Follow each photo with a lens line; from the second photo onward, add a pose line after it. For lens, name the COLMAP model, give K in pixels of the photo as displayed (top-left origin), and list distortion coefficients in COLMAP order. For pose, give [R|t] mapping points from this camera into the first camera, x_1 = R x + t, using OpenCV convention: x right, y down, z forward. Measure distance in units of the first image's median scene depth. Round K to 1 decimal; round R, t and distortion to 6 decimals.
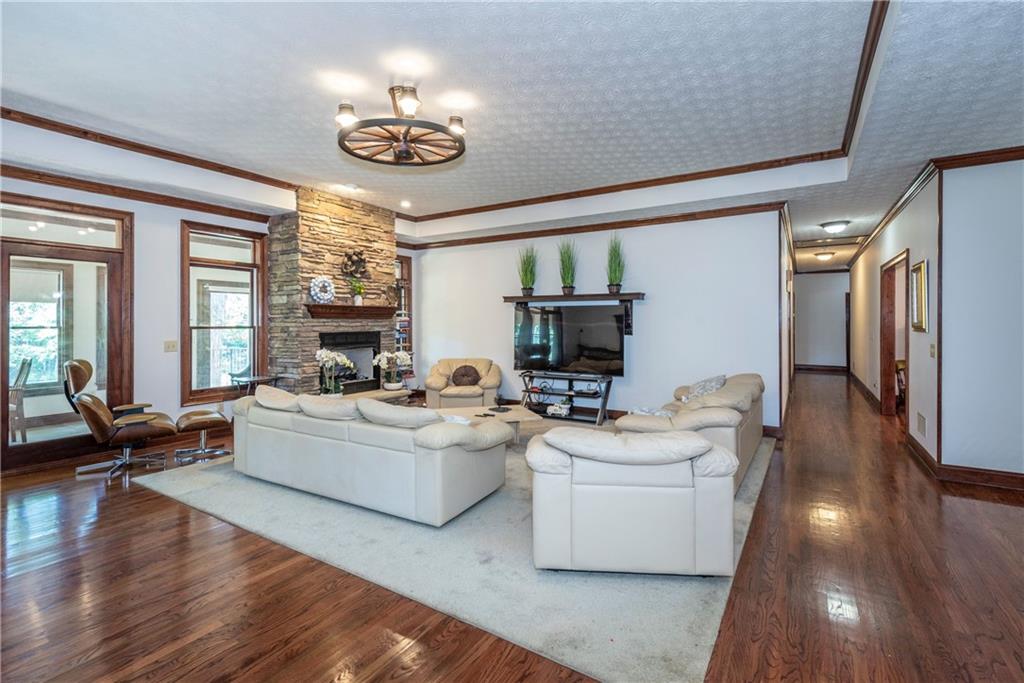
lens RADIAL K [[476.4, 0, 503.7], [0, 476.4, 336.2], [0, 0, 1]] dist [0.002059, 0.000607]
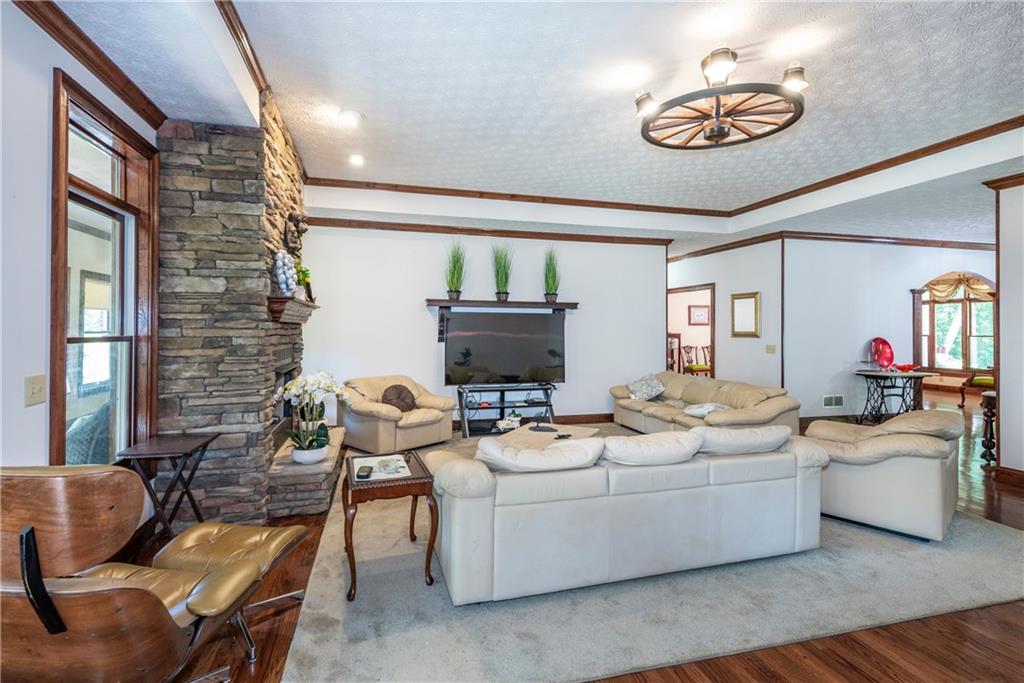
lens RADIAL K [[476.4, 0, 505.0], [0, 476.4, 333.2], [0, 0, 1]] dist [0.002059, 0.000607]
pose [[0.676600, -0.001293, 0.736350, -0.585347], [0.016938, 0.999761, -0.013809, -0.010369], [-0.736156, 0.021815, 0.676460, 0.377410]]
